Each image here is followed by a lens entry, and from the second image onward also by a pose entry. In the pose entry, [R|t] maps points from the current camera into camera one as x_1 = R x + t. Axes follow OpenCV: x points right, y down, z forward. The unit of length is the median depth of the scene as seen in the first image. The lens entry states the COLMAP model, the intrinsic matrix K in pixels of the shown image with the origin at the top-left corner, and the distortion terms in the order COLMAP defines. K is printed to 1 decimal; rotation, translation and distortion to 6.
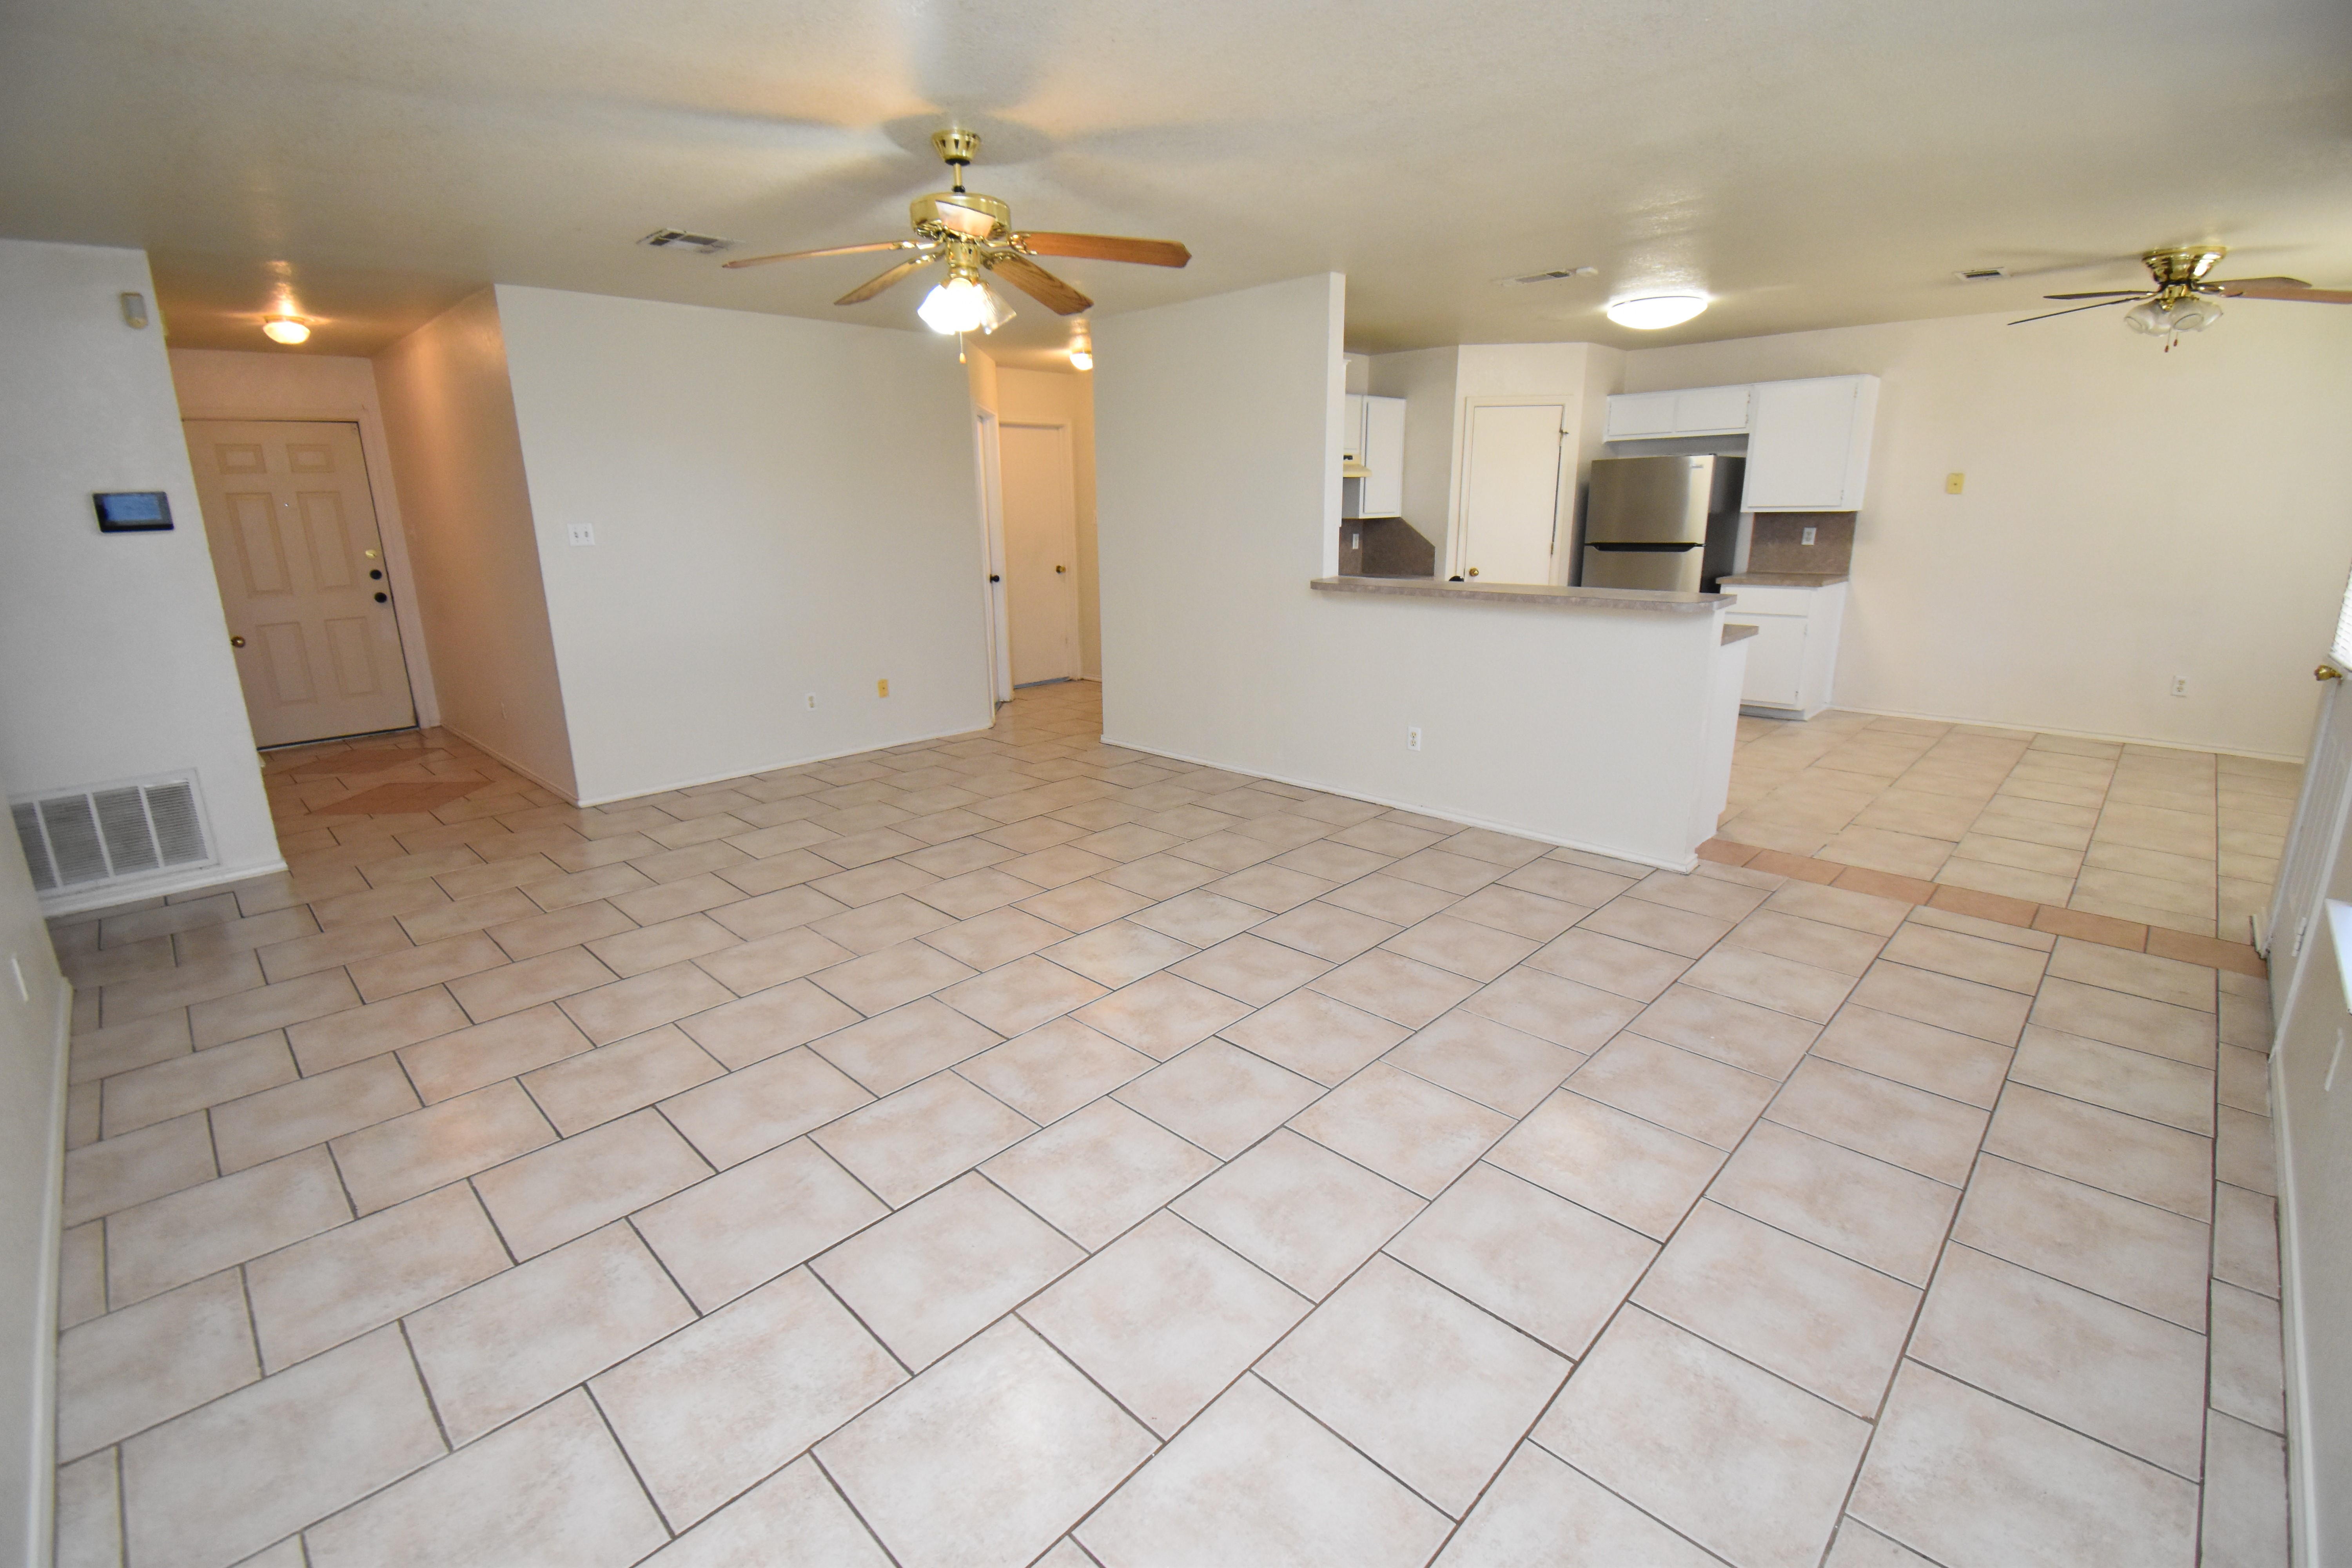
lens RADIAL K [[1029.1, 0, 1161.8], [0, 1029.1, 768.3], [0, 0, 1]] dist [0.010475, -0.019507]
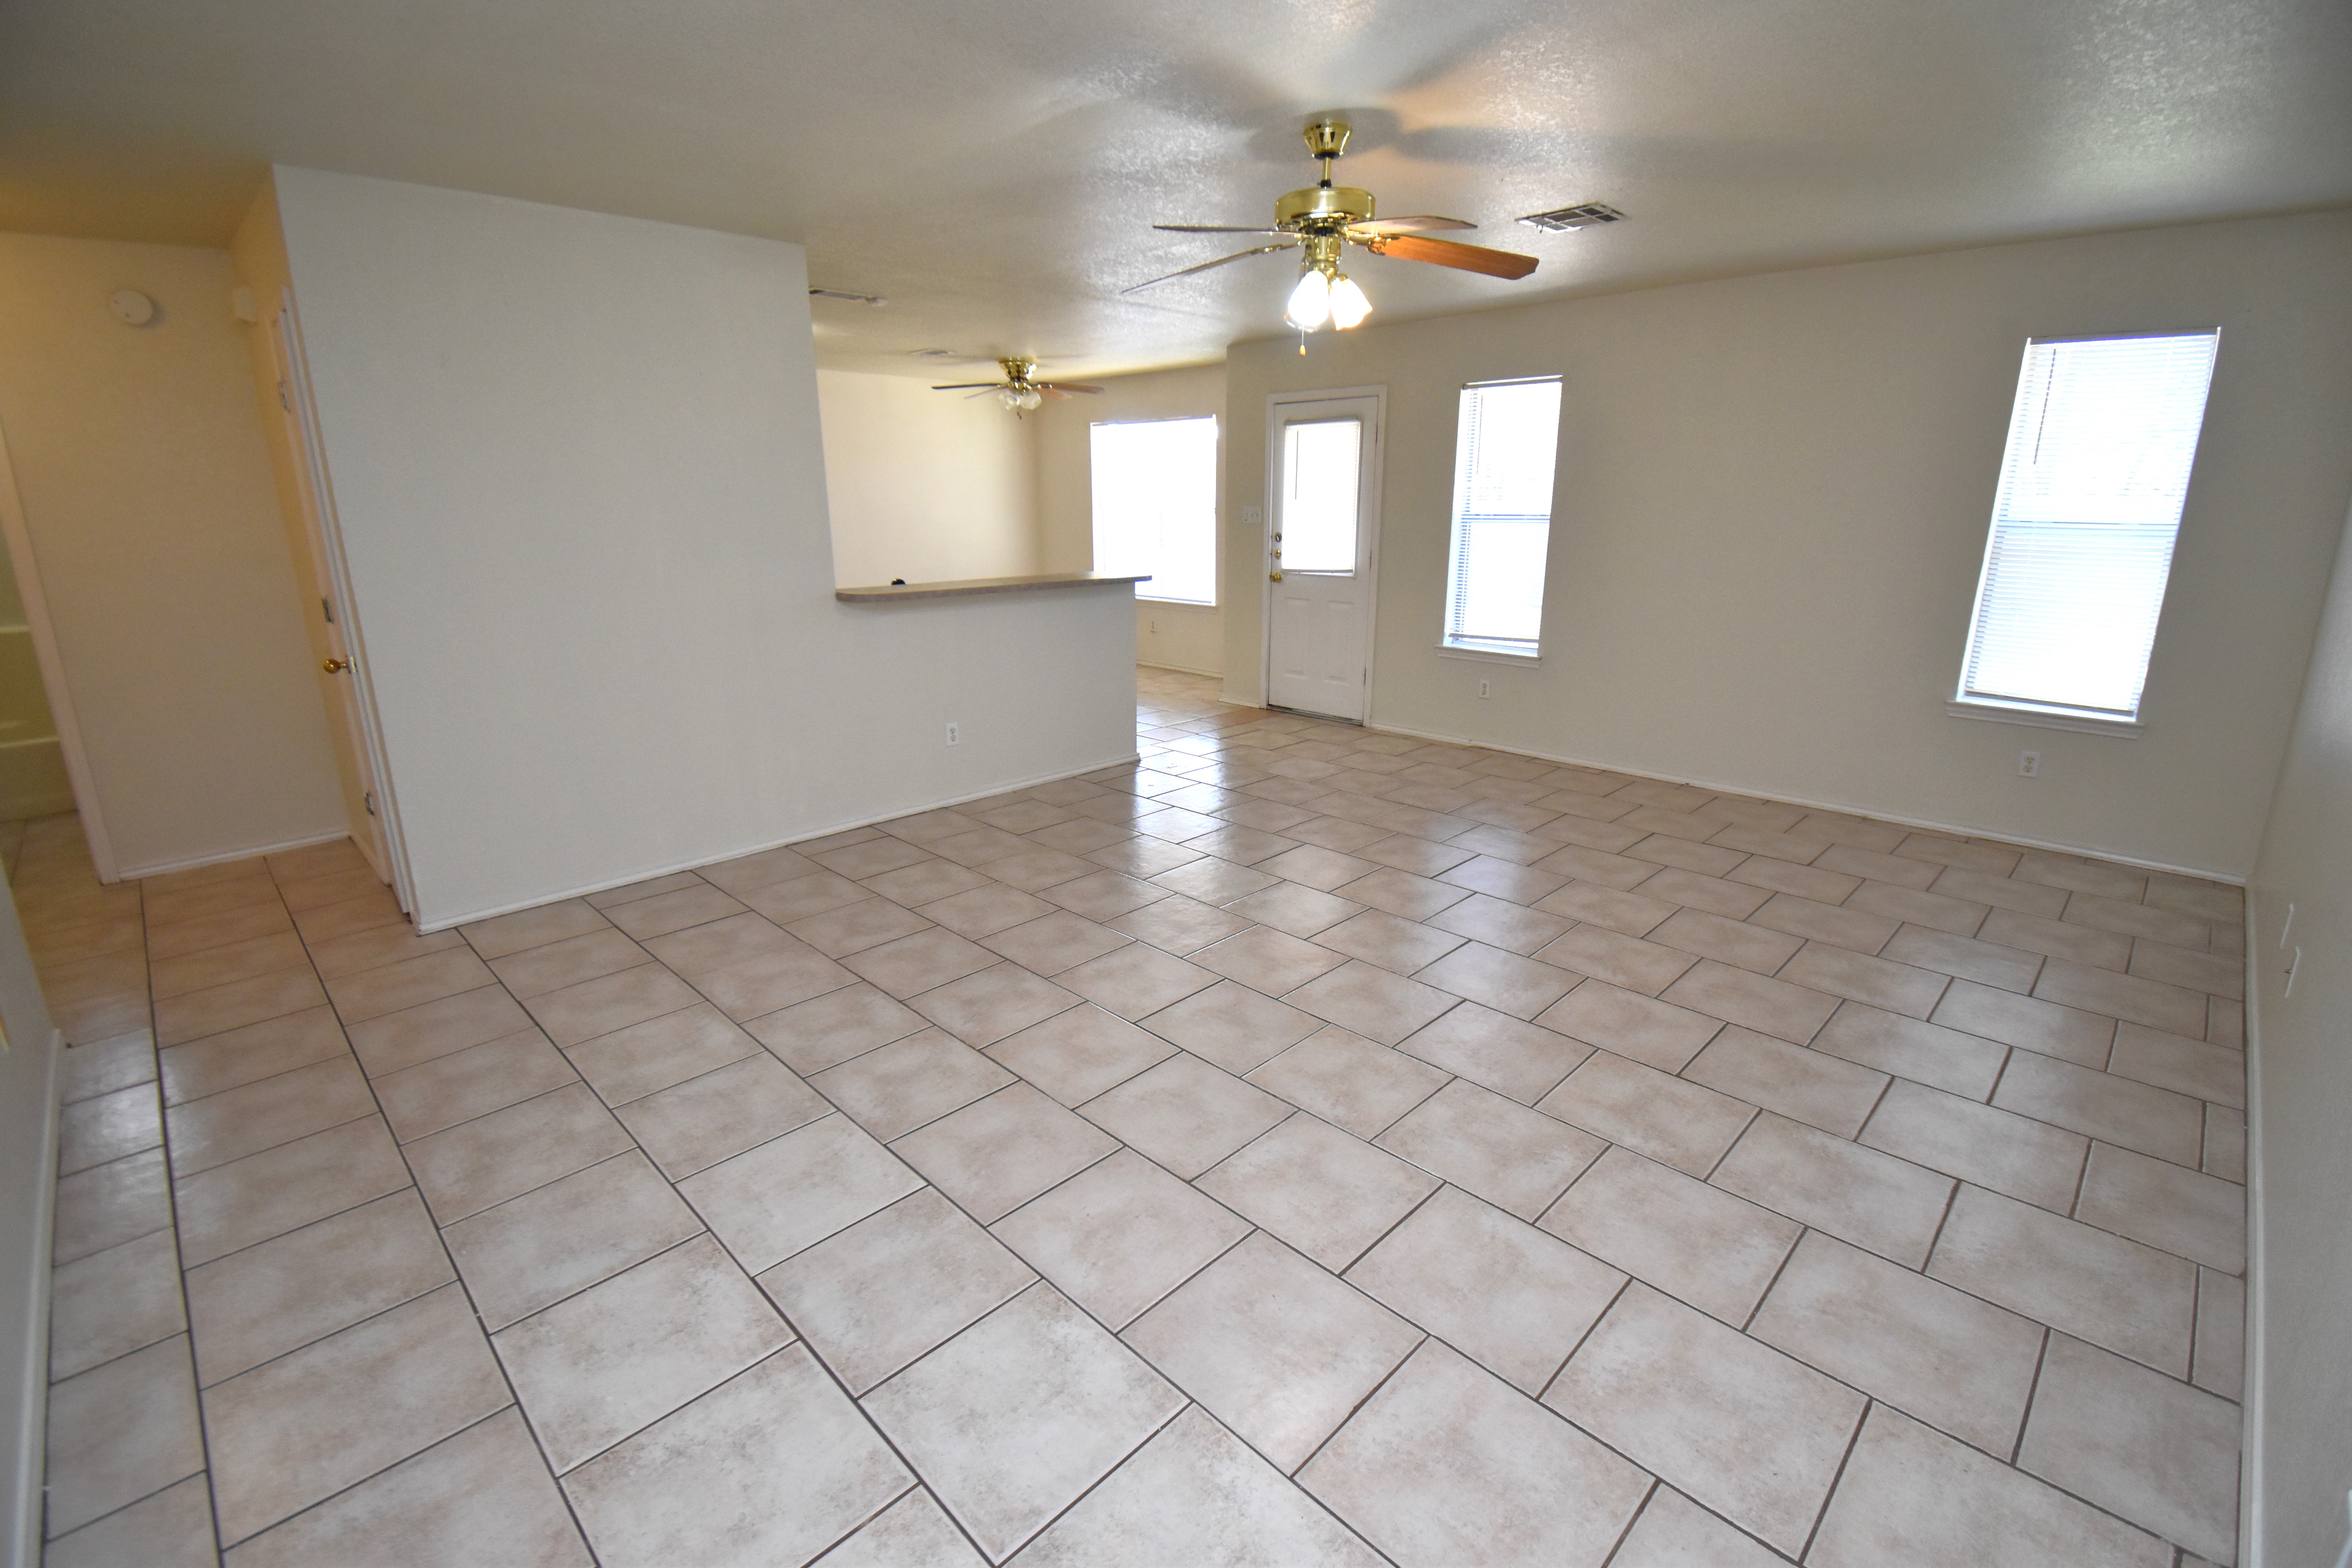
lens RADIAL K [[1029.1, 0, 1157.3], [0, 1029.1, 782.7], [0, 0, 1]] dist [0.010475, -0.019507]
pose [[0.010542, -0.253832, 0.967191, -0.834426], [0.256751, 0.935504, 0.242717, -0.197361], [-0.966420, 0.245769, 0.075034, 0.790208]]
